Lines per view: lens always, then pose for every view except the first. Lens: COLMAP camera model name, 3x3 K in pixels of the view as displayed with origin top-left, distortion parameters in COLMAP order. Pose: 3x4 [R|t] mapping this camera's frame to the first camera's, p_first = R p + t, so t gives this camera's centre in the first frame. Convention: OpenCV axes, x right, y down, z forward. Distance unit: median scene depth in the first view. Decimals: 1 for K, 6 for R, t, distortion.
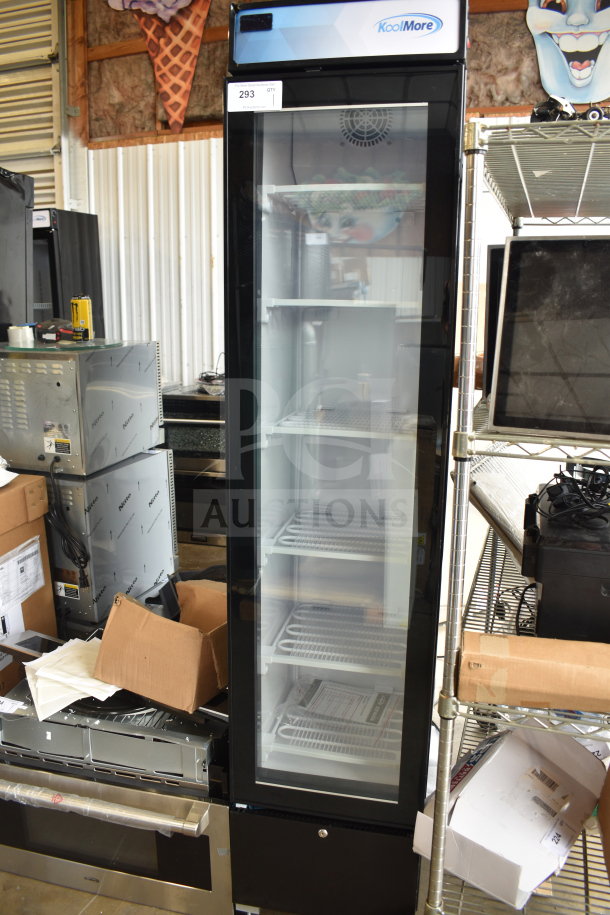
lens RADIAL K [[717.4, 0, 305.0], [0, 717.4, 458.0], [0, 0, 1]] dist [-0.057337, -0.004737]
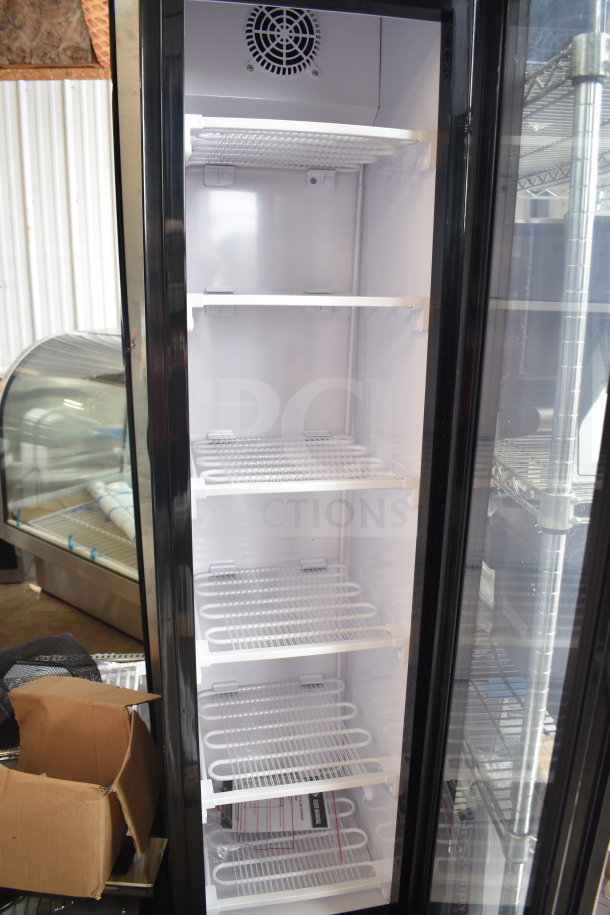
lens RADIAL K [[717.4, 0, 304.7], [0, 717.4, 456.3], [0, 0, 1]] dist [-0.057337, -0.004737]
pose [[0.917677, -0.100168, 0.384494, -0.206828], [0.080837, 0.994529, 0.066159, -0.104334], [-0.389017, -0.029631, 0.920754, 0.331739]]
